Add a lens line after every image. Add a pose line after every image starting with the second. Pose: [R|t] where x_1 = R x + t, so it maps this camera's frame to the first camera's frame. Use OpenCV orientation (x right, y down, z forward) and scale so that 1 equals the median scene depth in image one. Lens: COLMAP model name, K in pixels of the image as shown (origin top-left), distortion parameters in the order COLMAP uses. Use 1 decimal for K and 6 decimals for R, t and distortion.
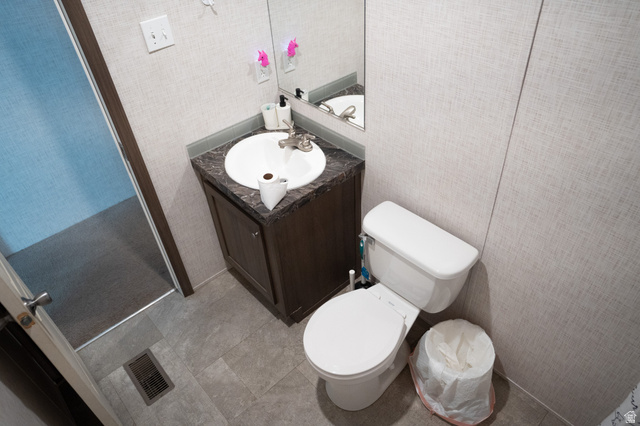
lens RADIAL K [[447.3, 0, 319.9], [0, 447.3, 211.9], [0, 0, 1]] dist [-0.000561, 0.002239]
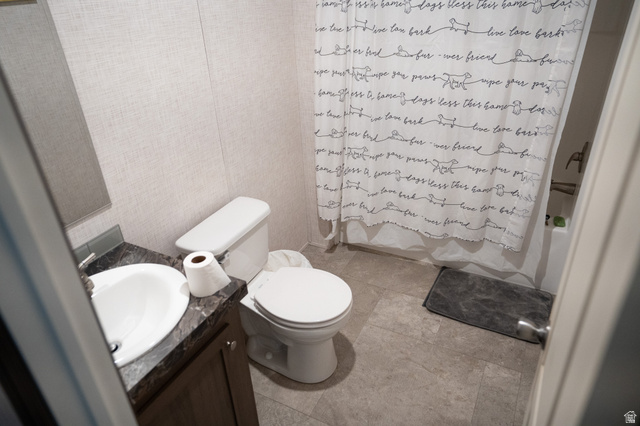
lens RADIAL K [[447.3, 0, 320.9], [0, 447.3, 214.1], [0, 0, 1]] dist [-0.000561, 0.002239]
pose [[-0.341599, -0.388901, 0.855609, -0.821020], [0.657106, 0.552054, 0.513272, -0.381792], [-0.671954, 0.737559, 0.066968, 0.792668]]
